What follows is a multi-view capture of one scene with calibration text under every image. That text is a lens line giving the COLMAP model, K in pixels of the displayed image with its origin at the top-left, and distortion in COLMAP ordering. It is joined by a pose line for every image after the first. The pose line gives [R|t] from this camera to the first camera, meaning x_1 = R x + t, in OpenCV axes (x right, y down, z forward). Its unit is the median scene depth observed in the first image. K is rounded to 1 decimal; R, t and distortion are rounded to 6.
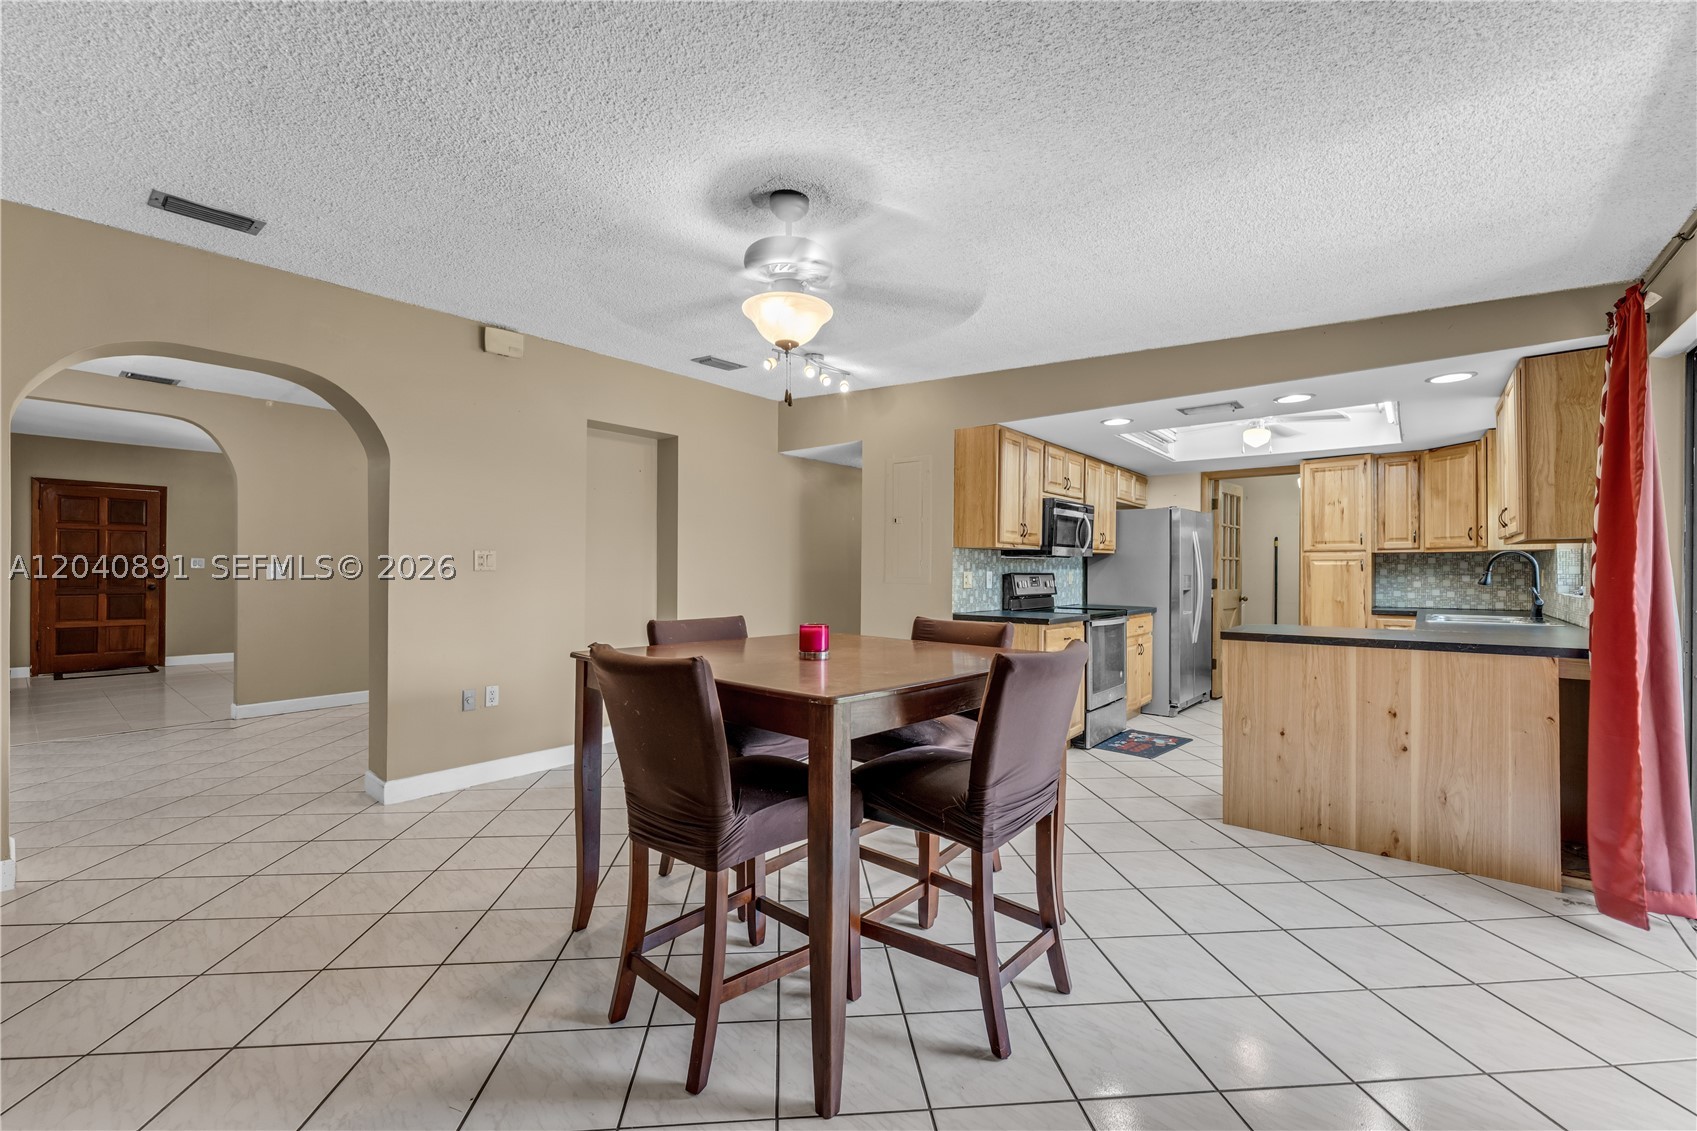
lens RADIAL K [[700.7, 0, 858.7], [0, 700.7, 567.2], [0, 0, 1]] dist [-0.004060, -0.000190]
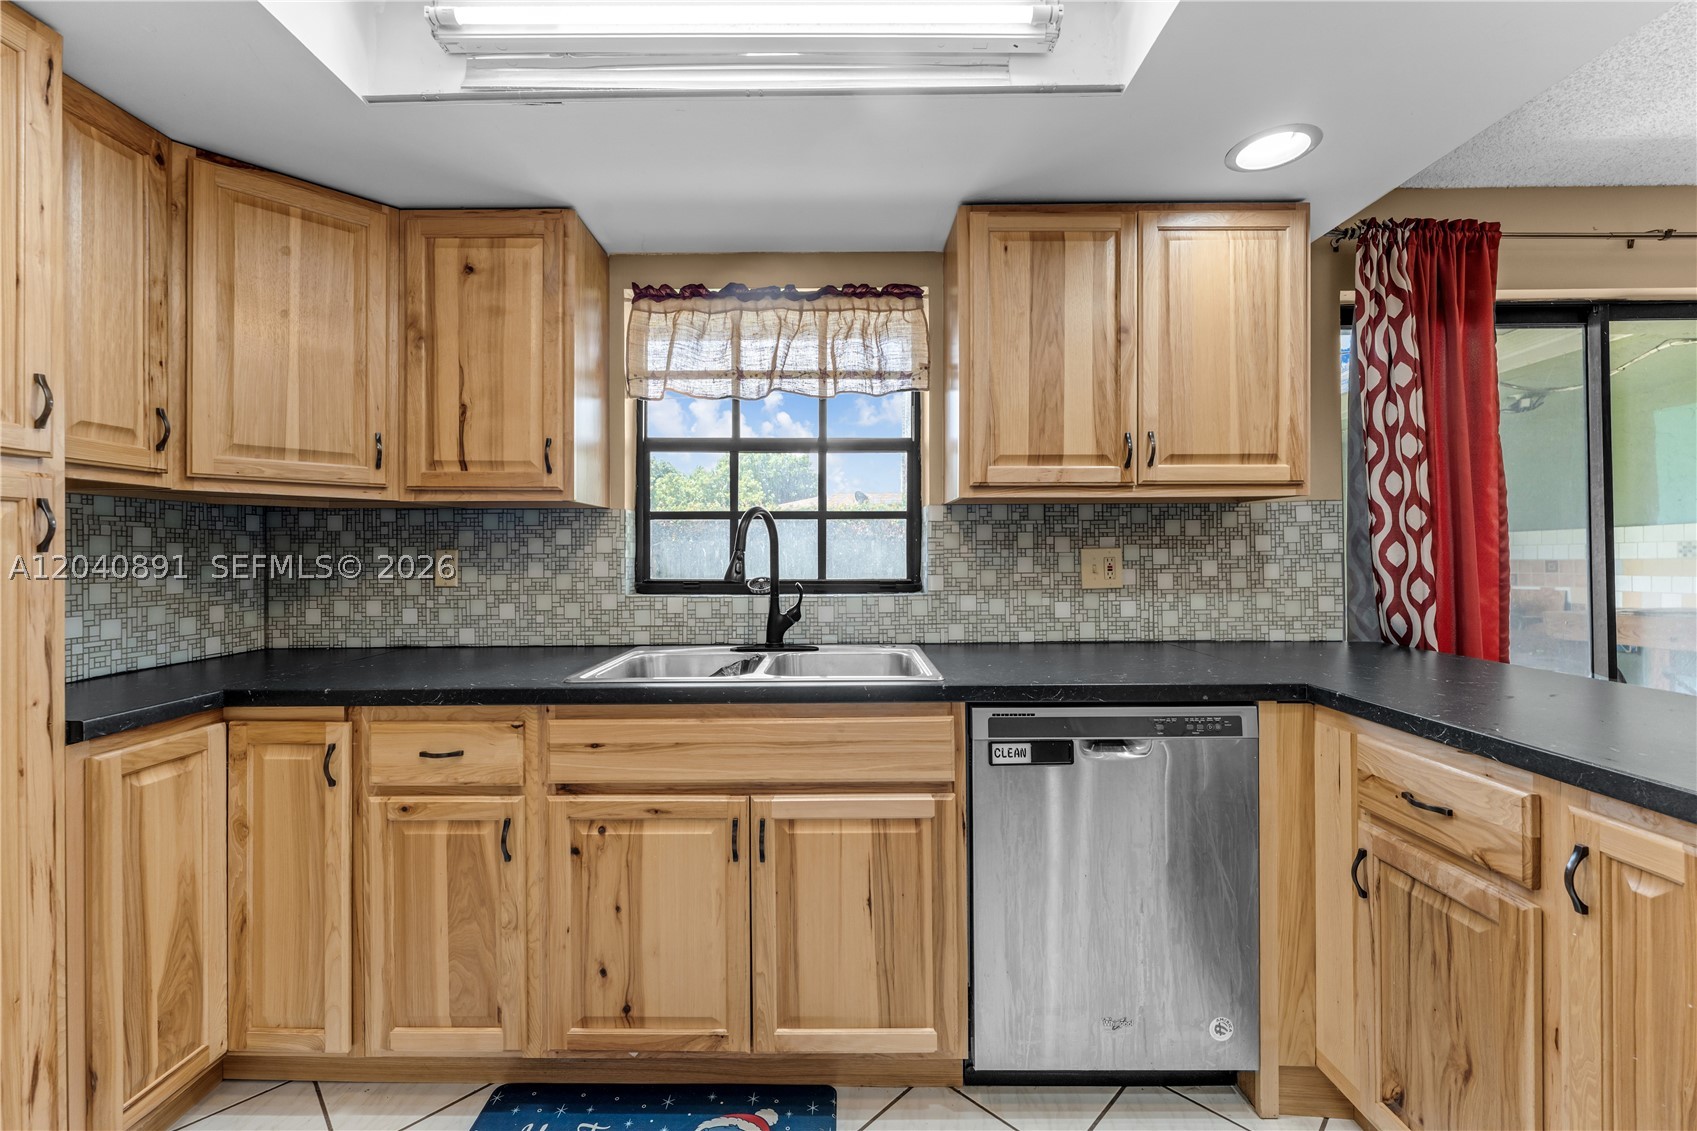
lens RADIAL K [[700.7, 0, 859.4], [0, 700.7, 550.9], [0, 0, 1]] dist [-0.004060, -0.000190]
pose [[-0.626479, 0.006315, 0.779412, 0.396065], [0.000060, 0.999968, -0.008054, 0.006396], [-0.779438, -0.004999, -0.626459, 0.943333]]
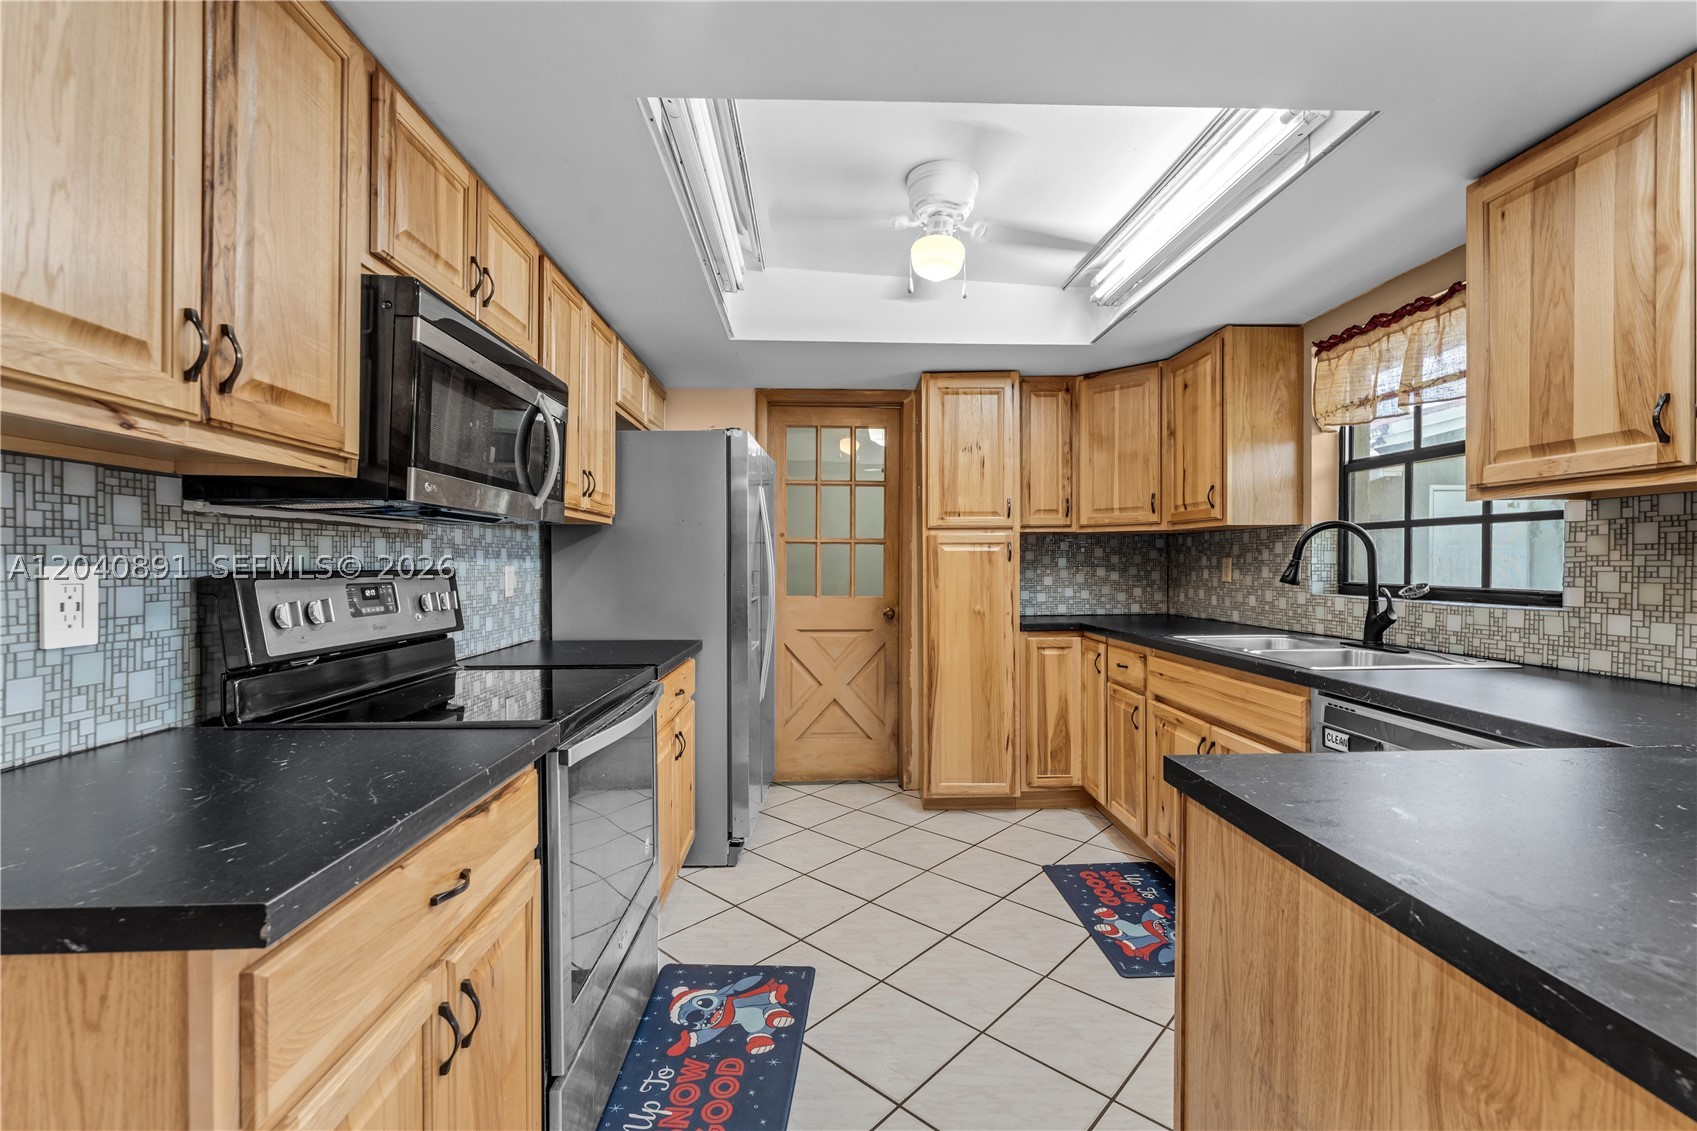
lens RADIAL K [[700.7, 0, 836.1], [0, 700.7, 570.6], [0, 0, 1]] dist [-0.004060, -0.000190]
pose [[0.764228, -0.011472, 0.644844, 0.207073], [0.001406, 0.999869, 0.016121, 0.003484], [-0.644945, -0.011414, 0.764144, 0.631012]]
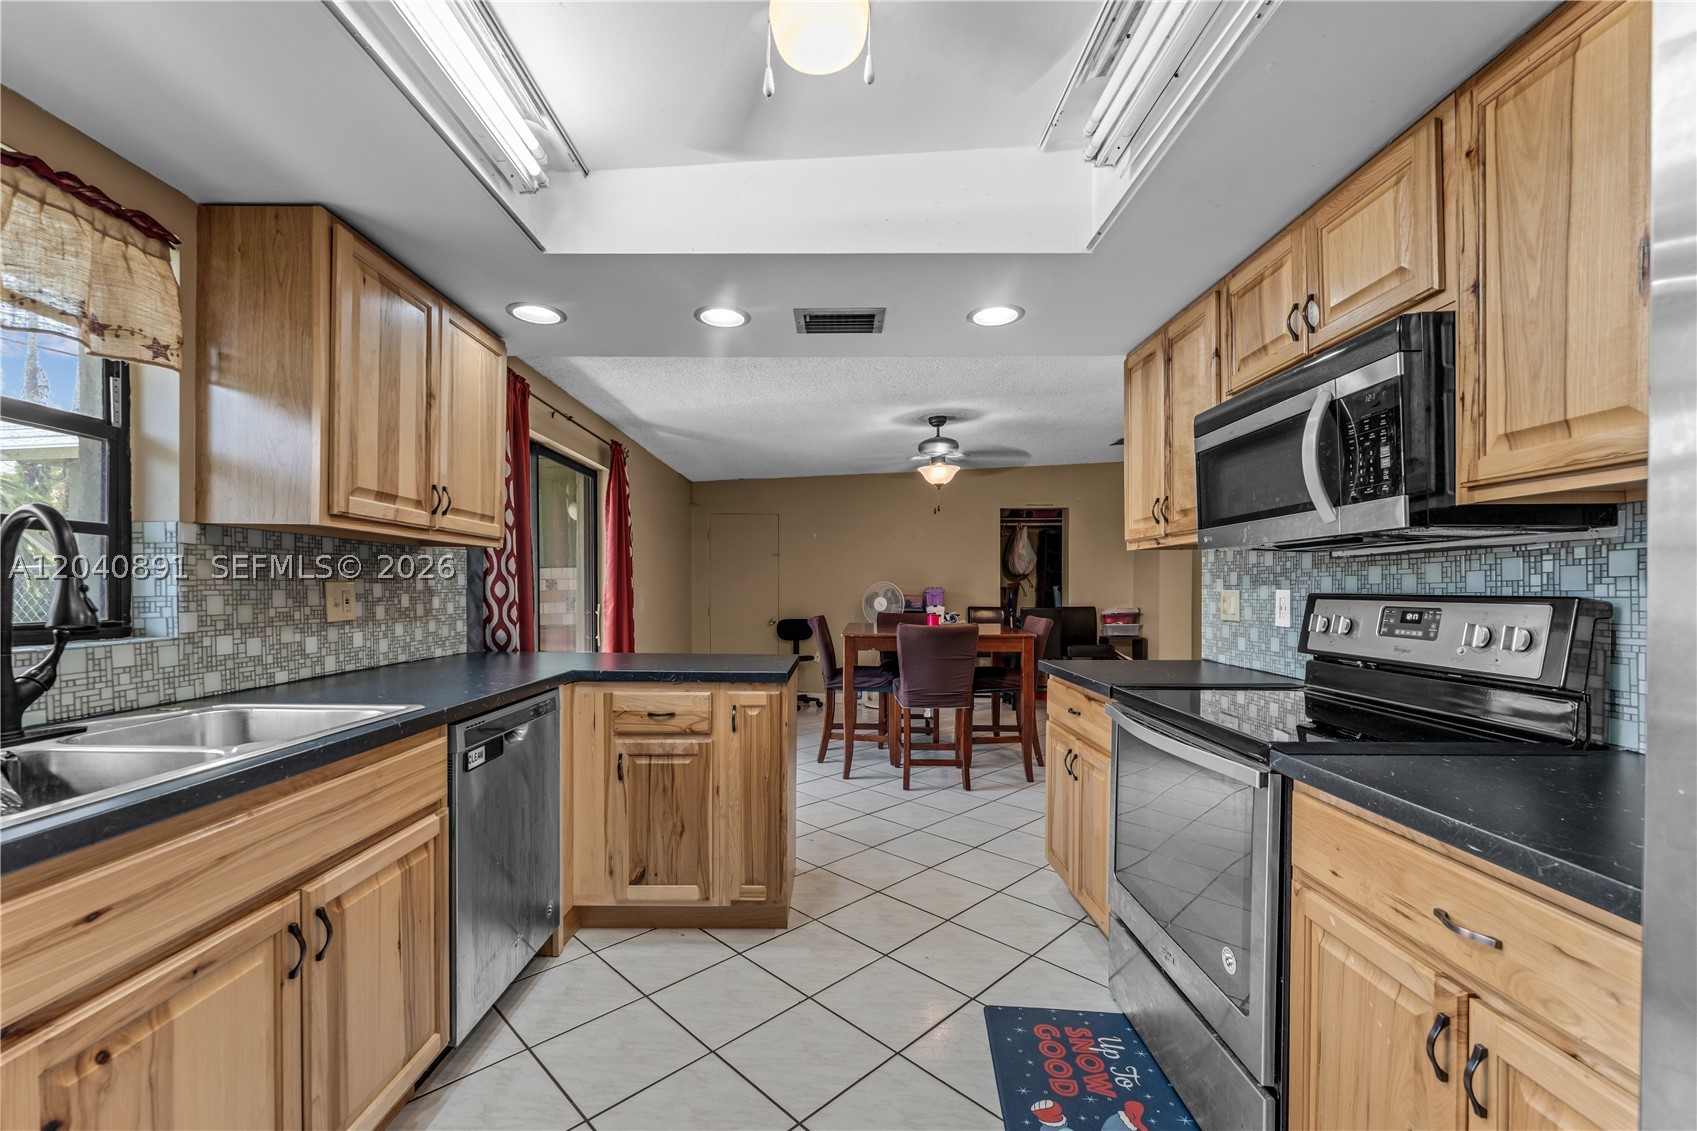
lens RADIAL K [[700.7, 0, 833.5], [0, 700.7, 589.7], [0, 0, 1]] dist [-0.004060, -0.000190]
pose [[-0.787276, -0.004363, -0.616586, 0.647805], [-0.001404, 0.999985, -0.005283, 0.007898], [0.616600, -0.003293, -0.787270, 1.087902]]
